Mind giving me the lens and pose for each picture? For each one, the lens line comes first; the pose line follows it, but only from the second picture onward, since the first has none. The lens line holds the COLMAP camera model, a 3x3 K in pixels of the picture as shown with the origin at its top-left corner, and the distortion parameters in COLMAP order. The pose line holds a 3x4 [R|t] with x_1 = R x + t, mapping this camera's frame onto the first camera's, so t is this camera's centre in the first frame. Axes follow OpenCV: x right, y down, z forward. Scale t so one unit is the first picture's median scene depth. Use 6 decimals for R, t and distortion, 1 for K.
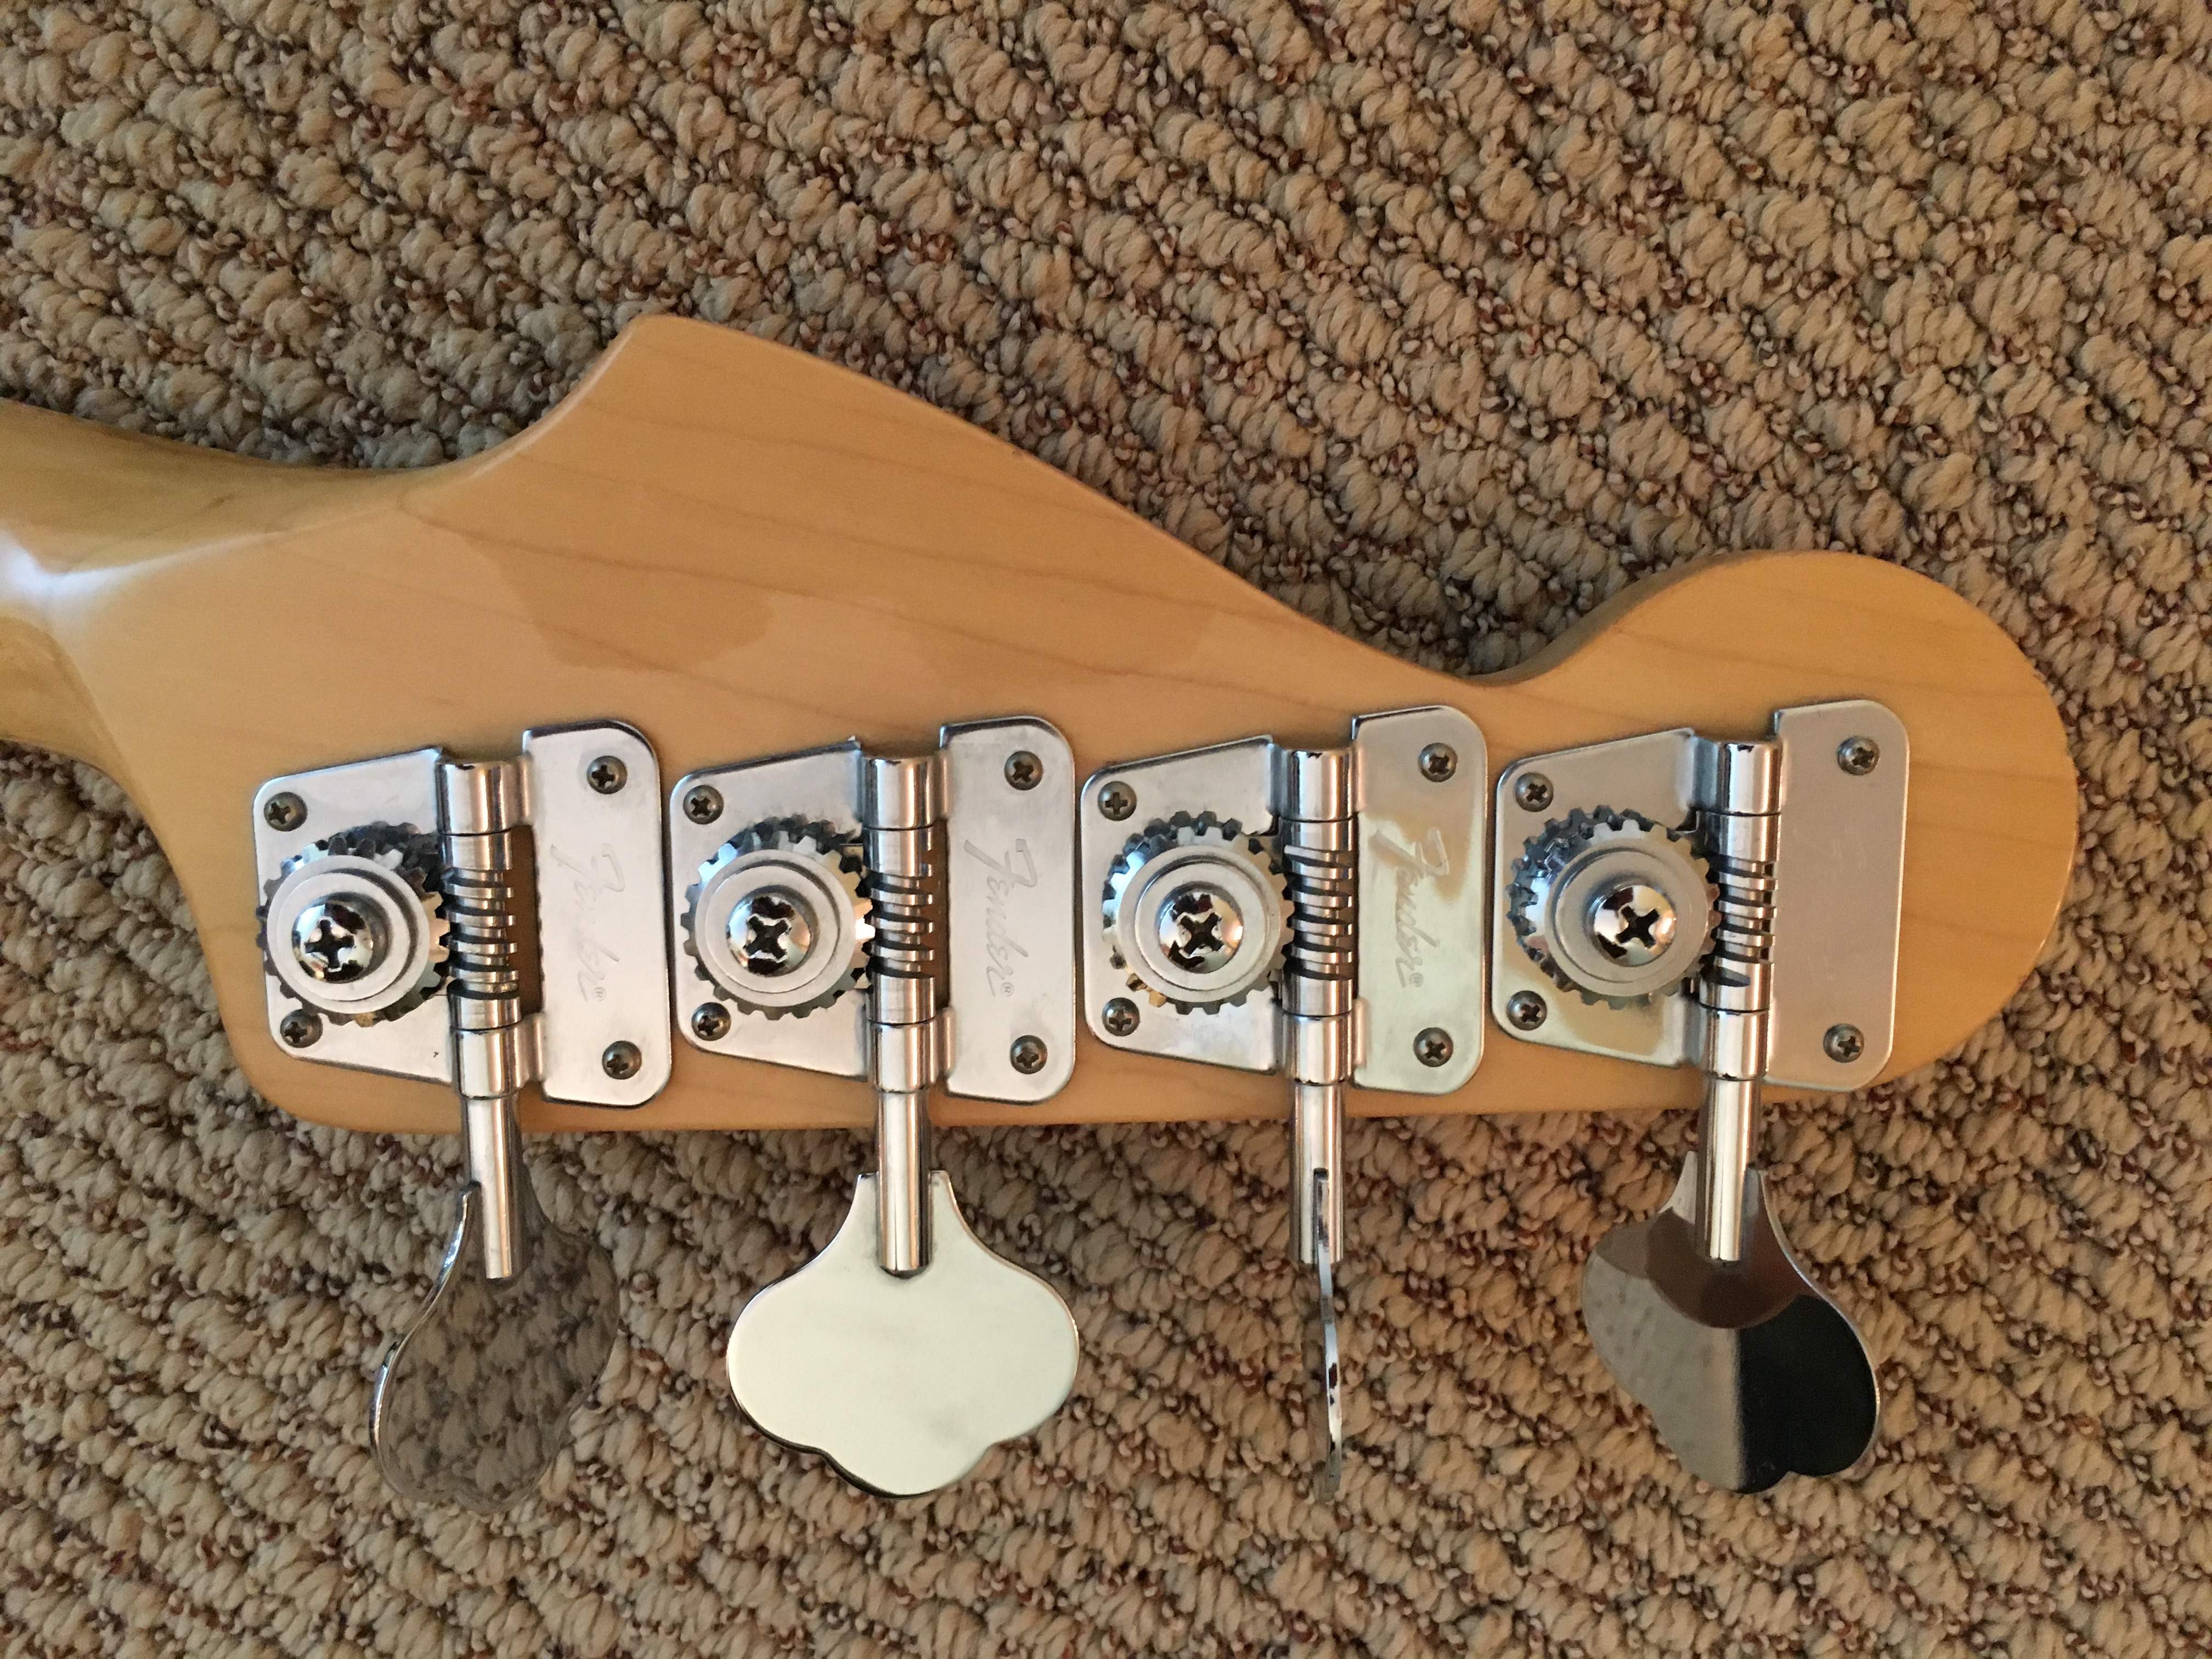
lens RADIAL K [[1944.9, 0, 1091.7], [0, 1944.9, 832.2], [0, 0, 1]] dist [0.062743, -0.132603]
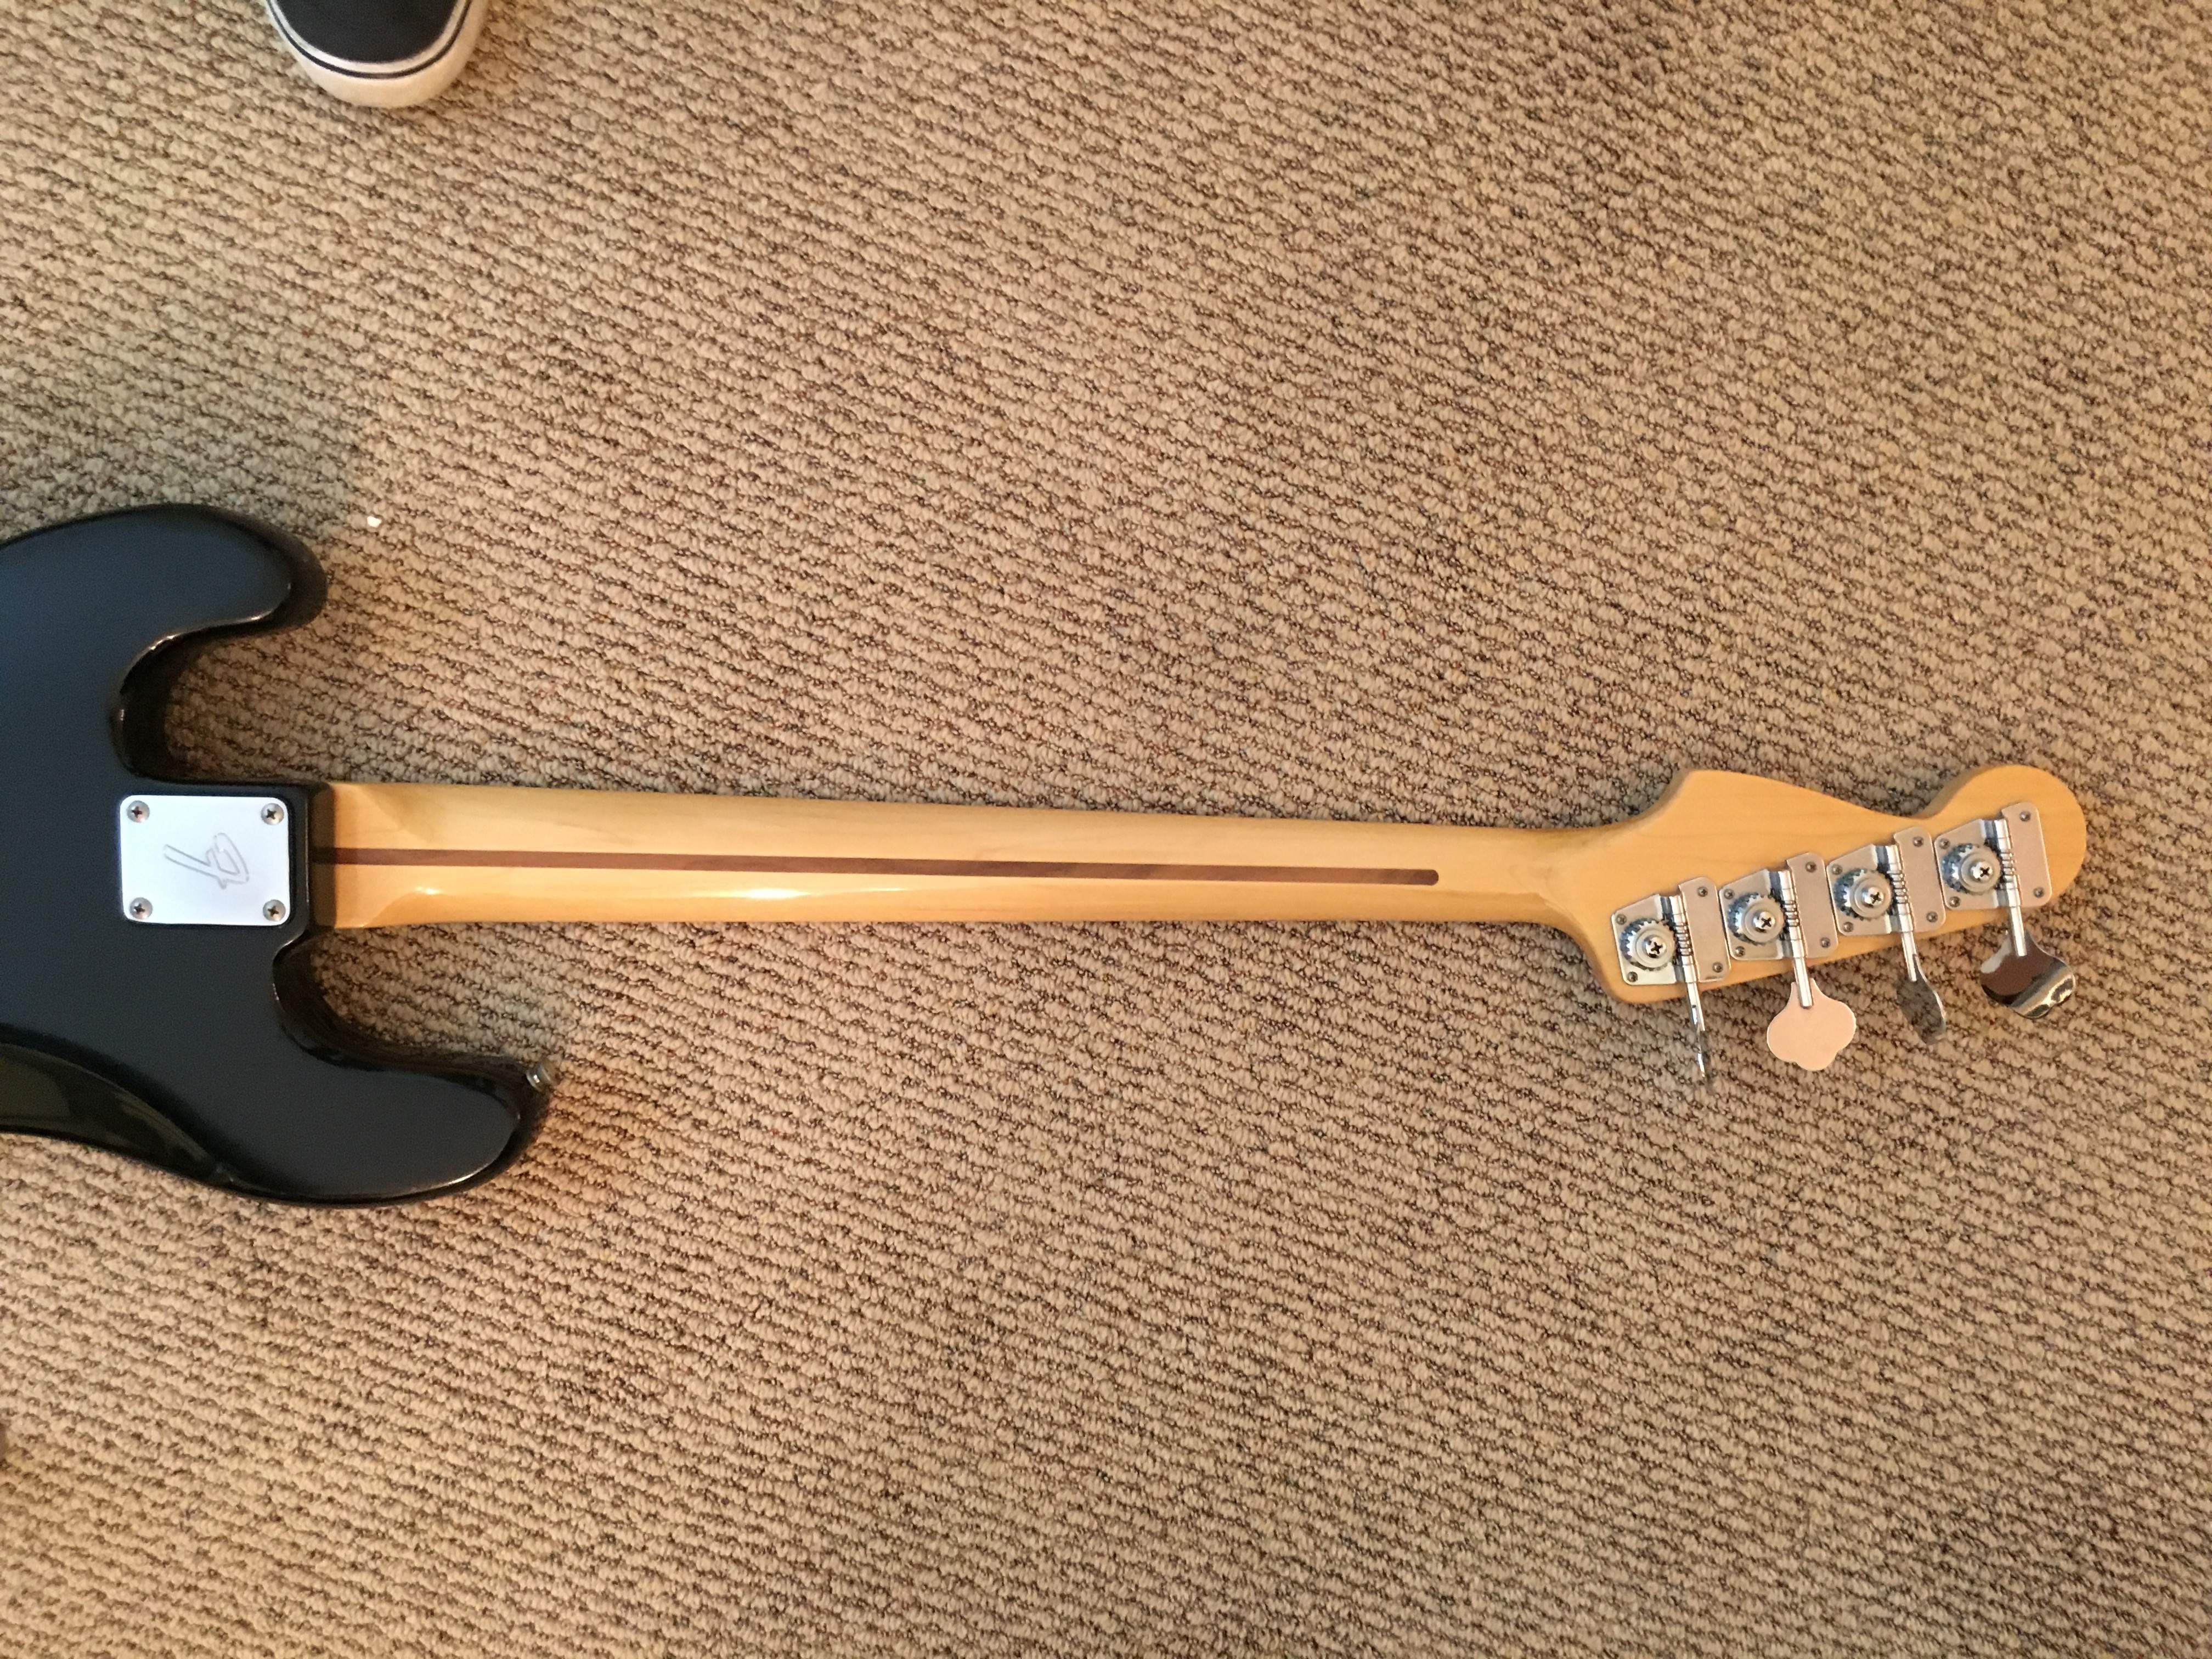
lens RADIAL K [[1944.9, 0, 1028.7], [0, 1944.9, 839.2], [0, 0, 1]] dist [0.062743, -0.132603]
pose [[0.977078, -0.211776, 0.021674, -1.406361], [0.212776, 0.974734, -0.067976, -0.132476], [-0.006731, 0.071030, 0.997451, -2.453440]]
